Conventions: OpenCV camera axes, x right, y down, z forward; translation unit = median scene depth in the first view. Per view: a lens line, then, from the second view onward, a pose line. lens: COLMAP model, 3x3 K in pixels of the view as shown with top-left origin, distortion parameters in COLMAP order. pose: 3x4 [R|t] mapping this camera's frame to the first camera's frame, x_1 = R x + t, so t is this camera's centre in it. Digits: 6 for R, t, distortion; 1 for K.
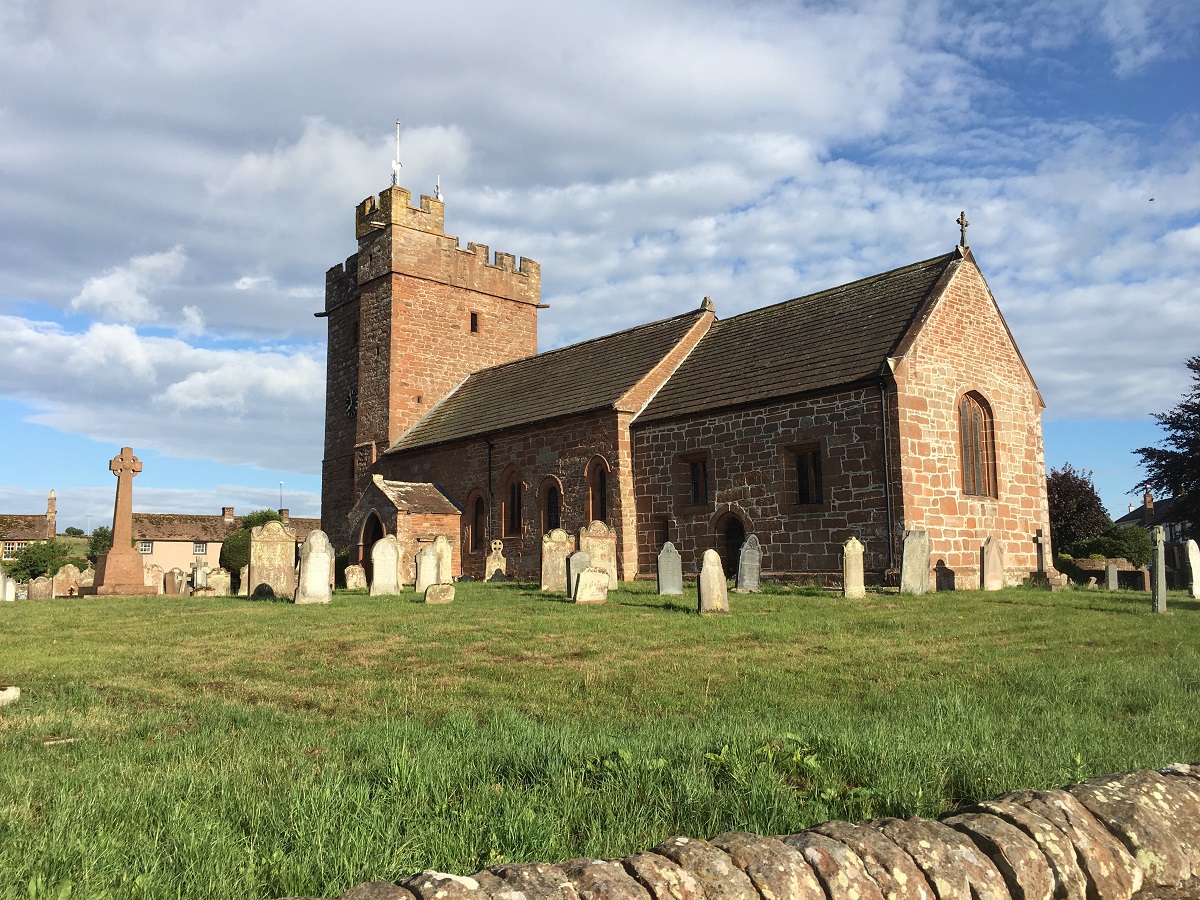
lens RADIAL K [[1011.0, 0, 599.7], [0, 1011.0, 451.4], [0, 0, 1]] dist [0.038530, 0.000828]
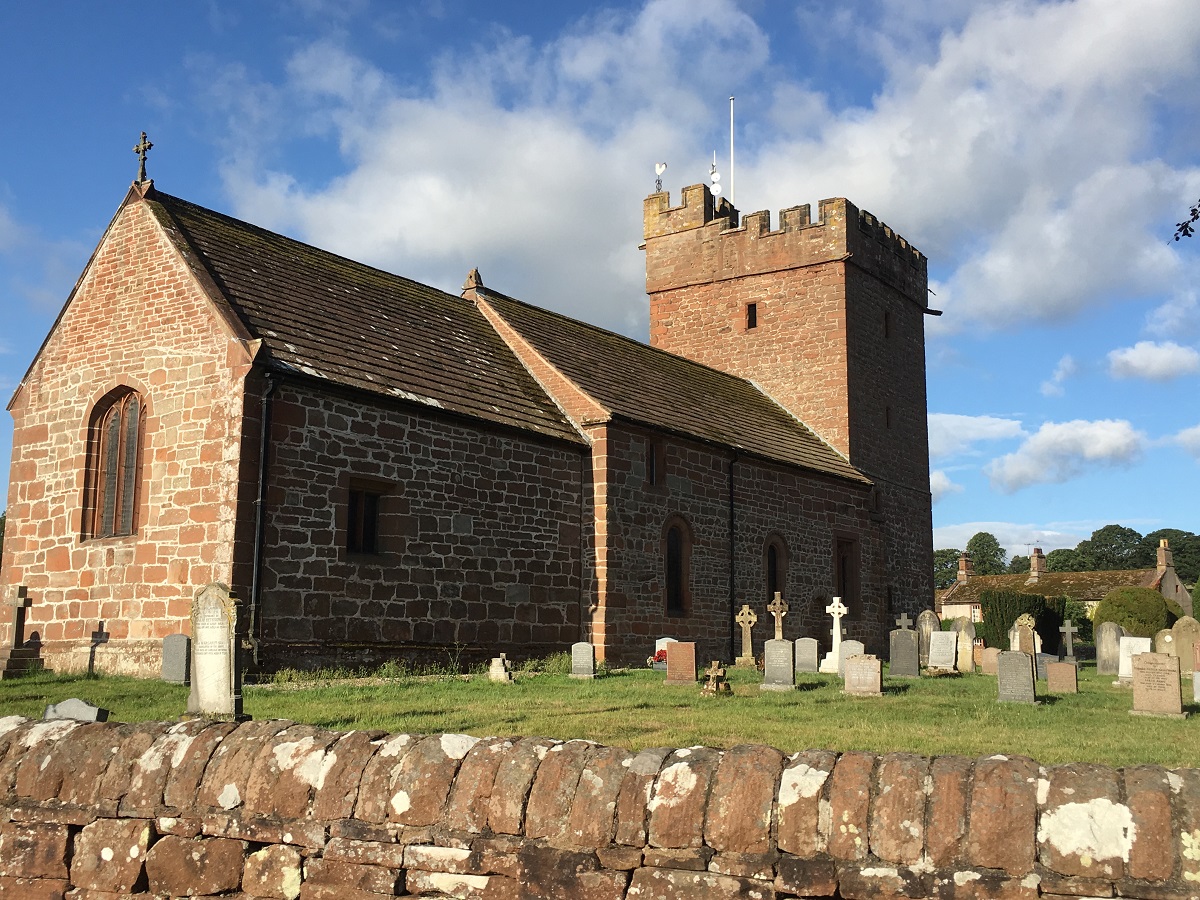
lens RADIAL K [[1220.4, 0, 600.2], [0, 1220.4, 449.8], [0, 0, 1]] dist [0.015409, 0.000000]
pose [[0.253814, -0.147277, -0.955975, 1.278953], [0.119892, 0.985509, -0.119995, 0.126446], [0.959794, -0.084157, 0.267793, 1.114761]]
